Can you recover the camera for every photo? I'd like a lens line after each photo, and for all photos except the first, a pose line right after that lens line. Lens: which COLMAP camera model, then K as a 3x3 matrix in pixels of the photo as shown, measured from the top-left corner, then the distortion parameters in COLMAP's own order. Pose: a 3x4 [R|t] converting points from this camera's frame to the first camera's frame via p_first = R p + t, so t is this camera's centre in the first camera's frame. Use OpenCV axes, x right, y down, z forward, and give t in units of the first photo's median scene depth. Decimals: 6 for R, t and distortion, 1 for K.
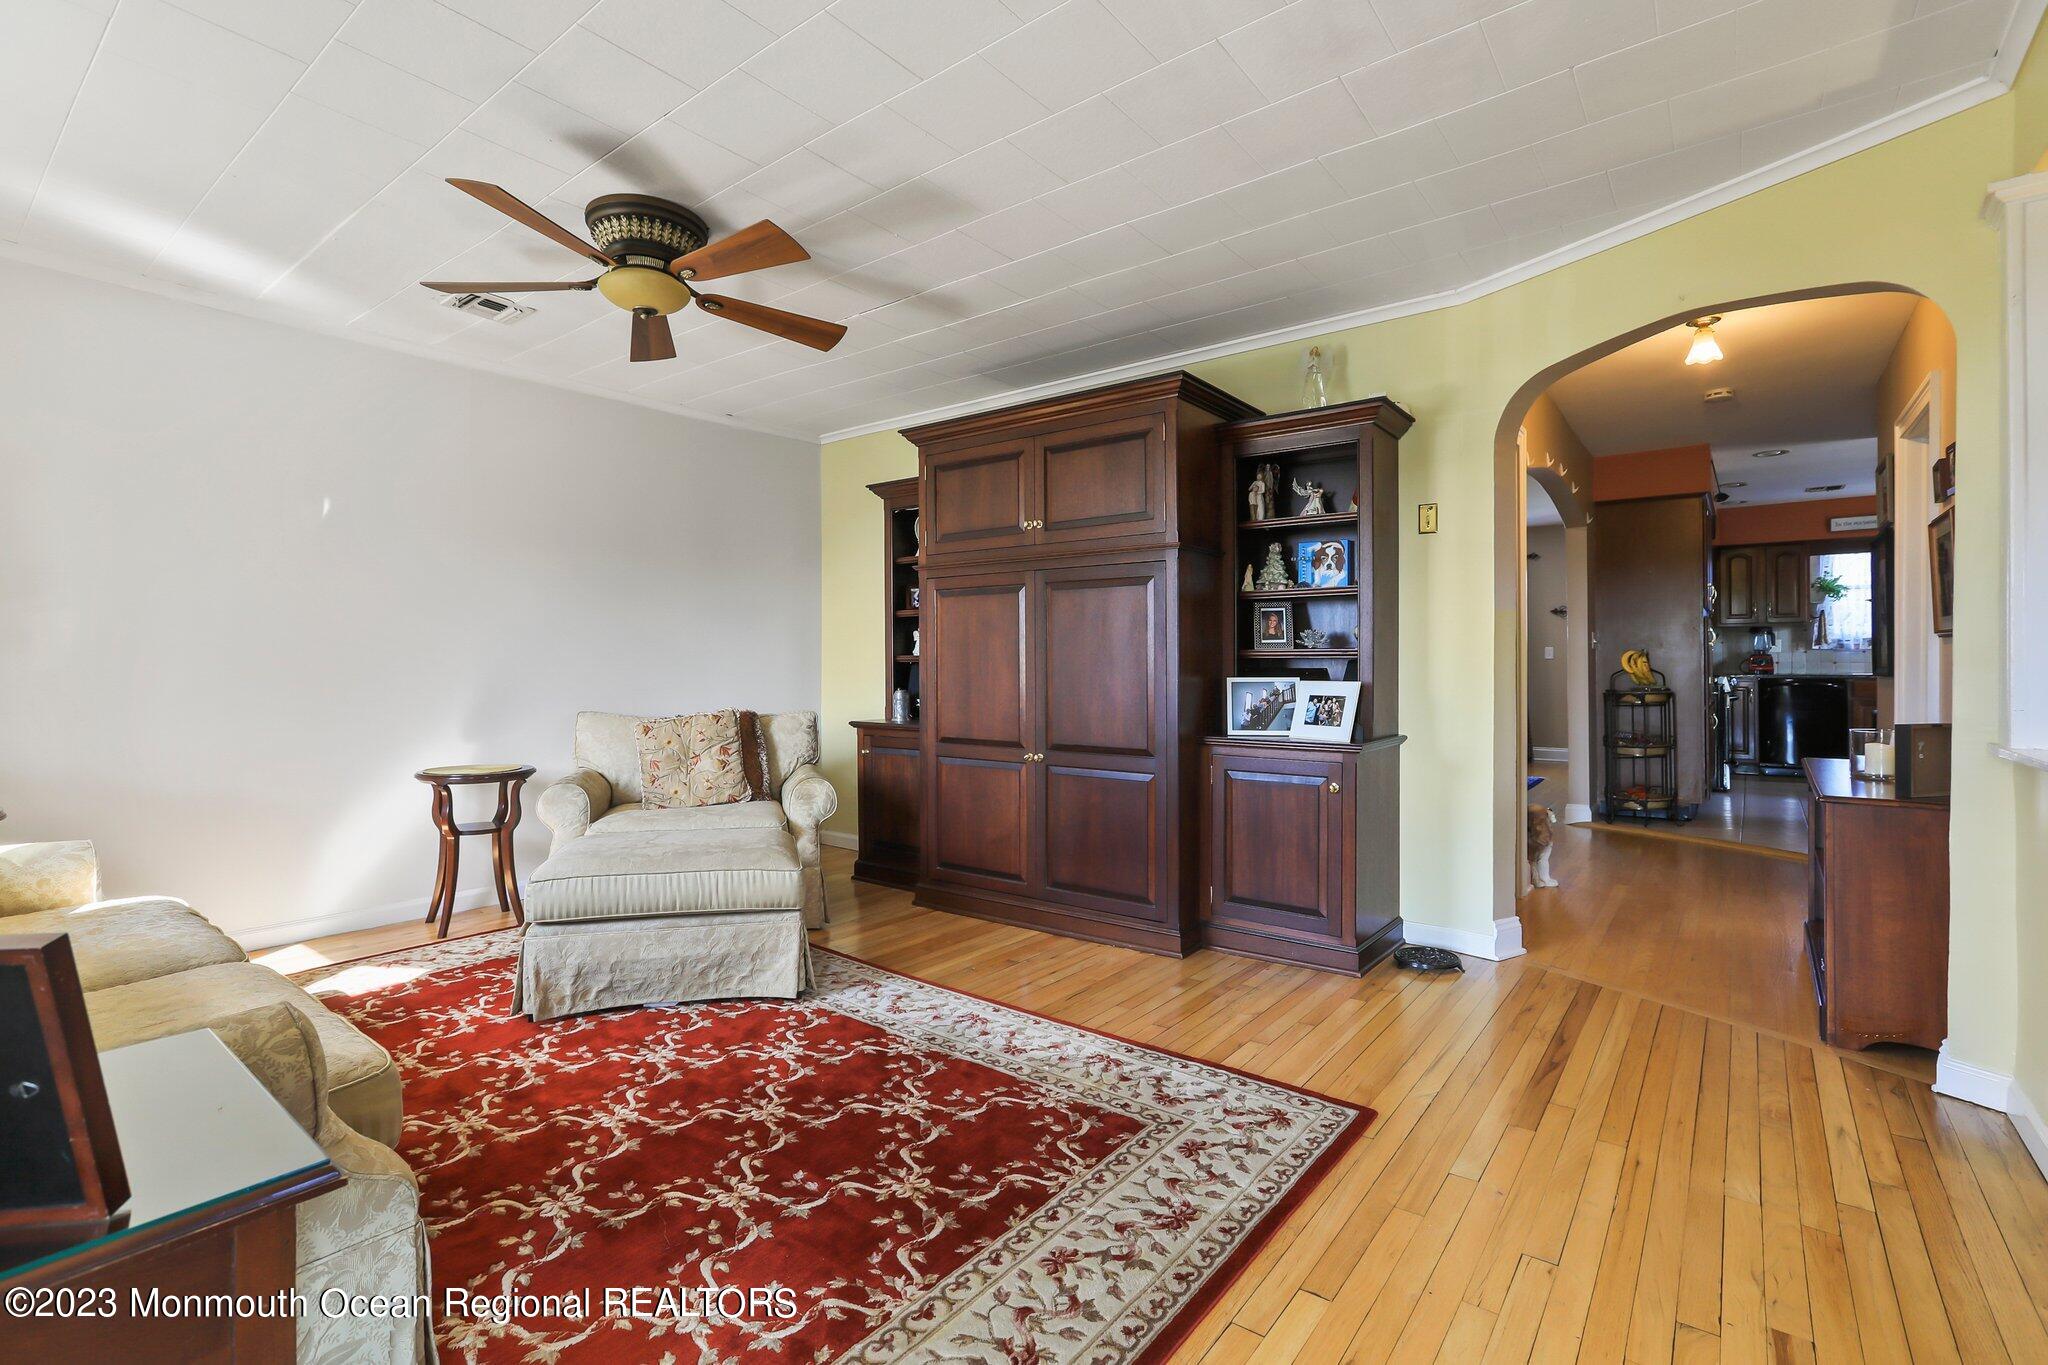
lens RADIAL K [[937.9, 0, 1019.4], [0, 937.9, 673.1], [0, 0, 1]] dist [-0.017275, 0.000689]
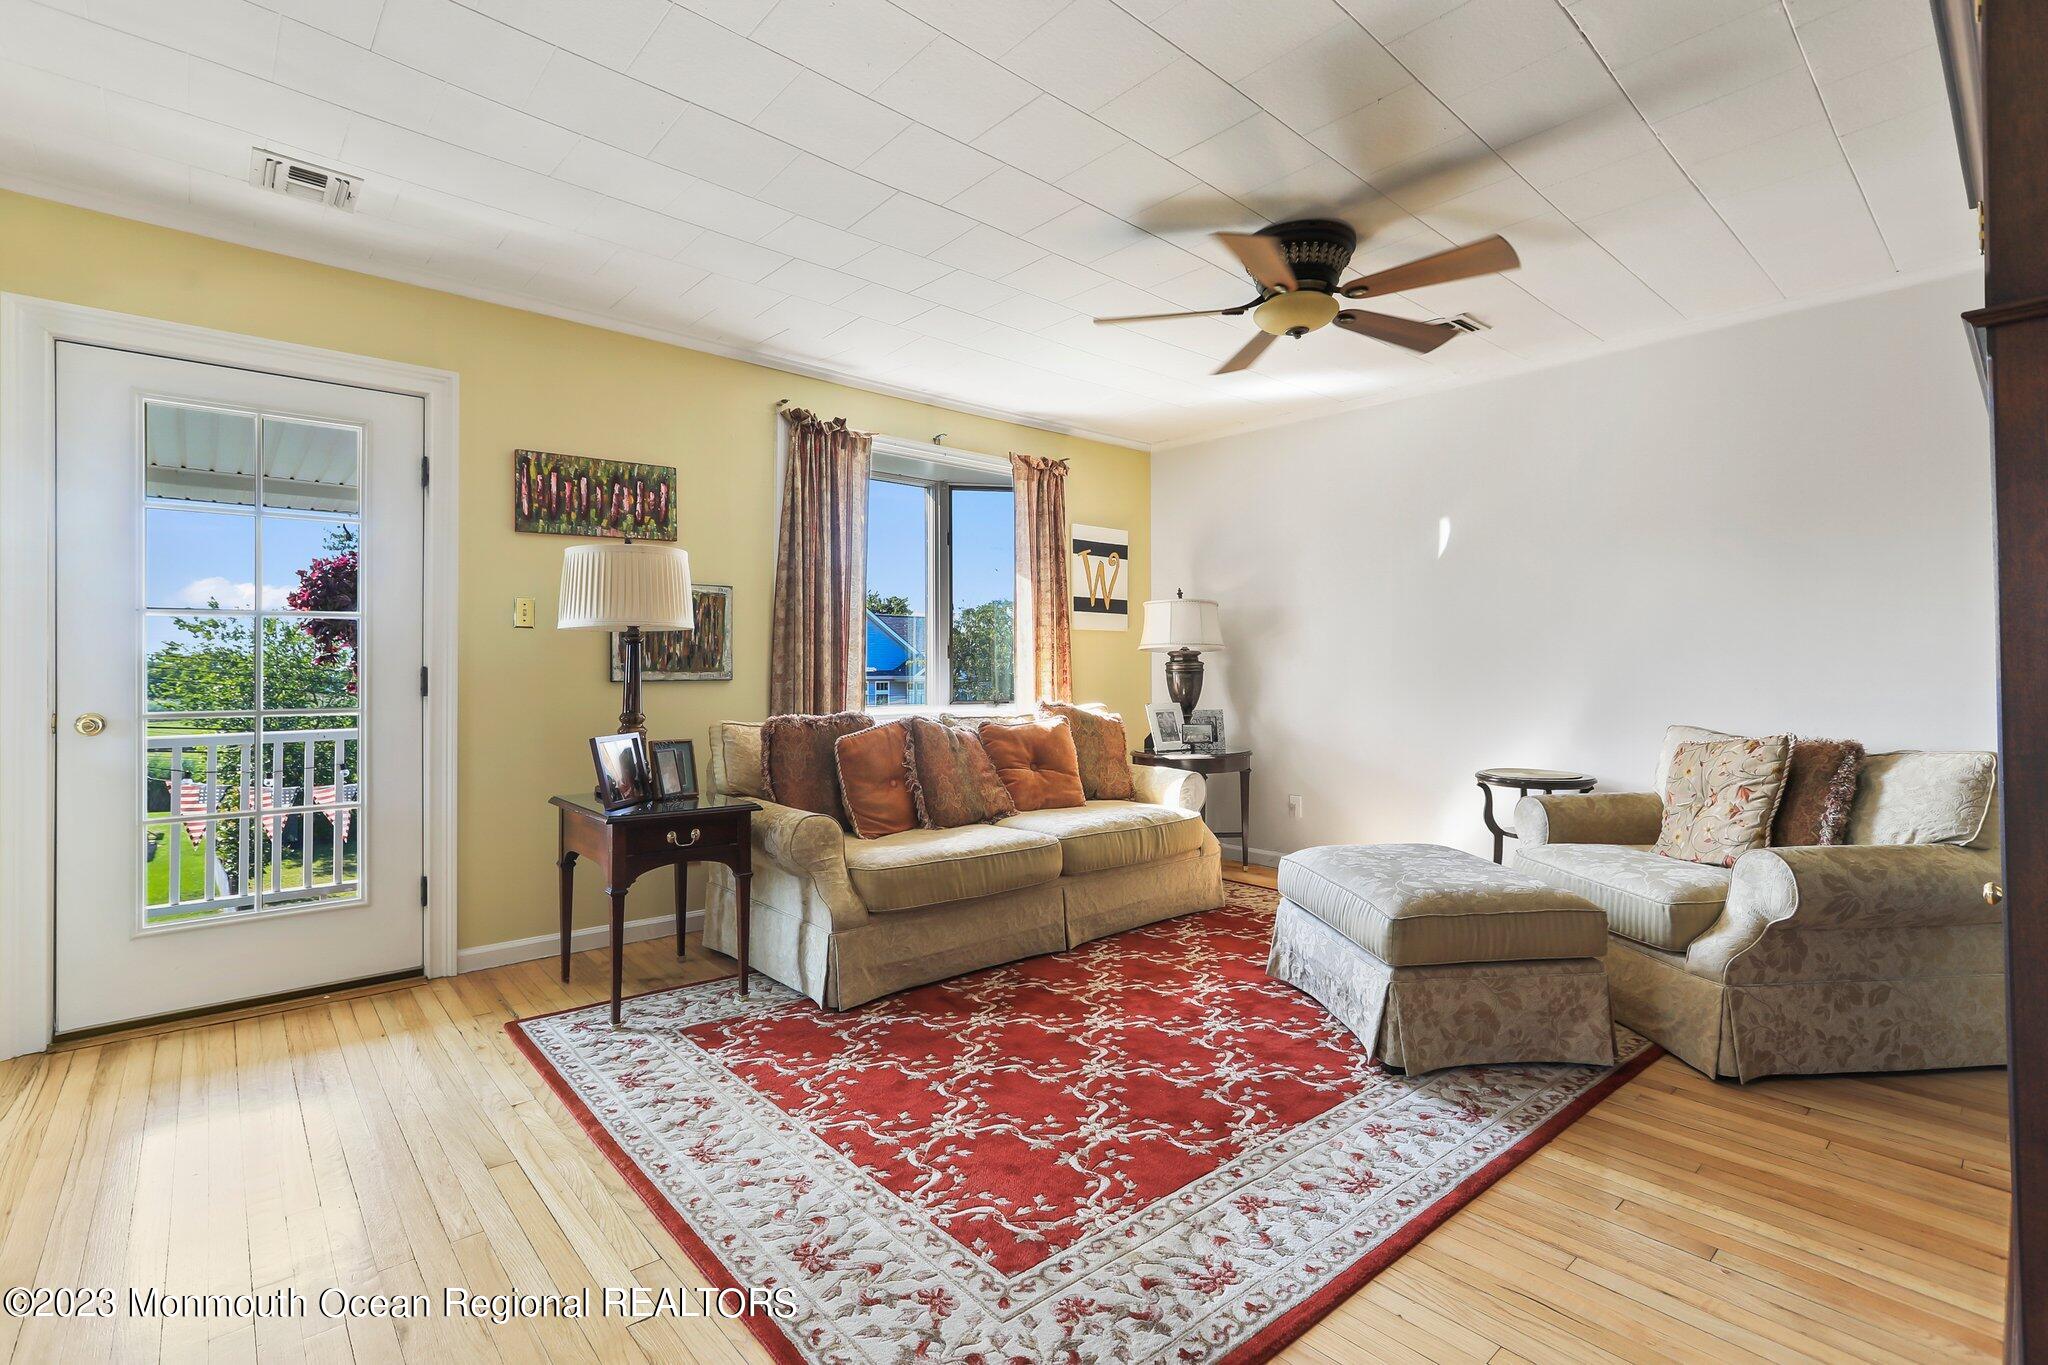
lens RADIAL K [[937.9, 0, 1020.4], [0, 937.9, 676.9], [0, 0, 1]] dist [-0.017275, 0.000689]
pose [[-0.181050, 0.007843, -0.983443, 0.760290], [-0.001573, 0.999965, 0.008264, -0.013323], [0.983473, 0.003043, -0.181031, 0.986236]]
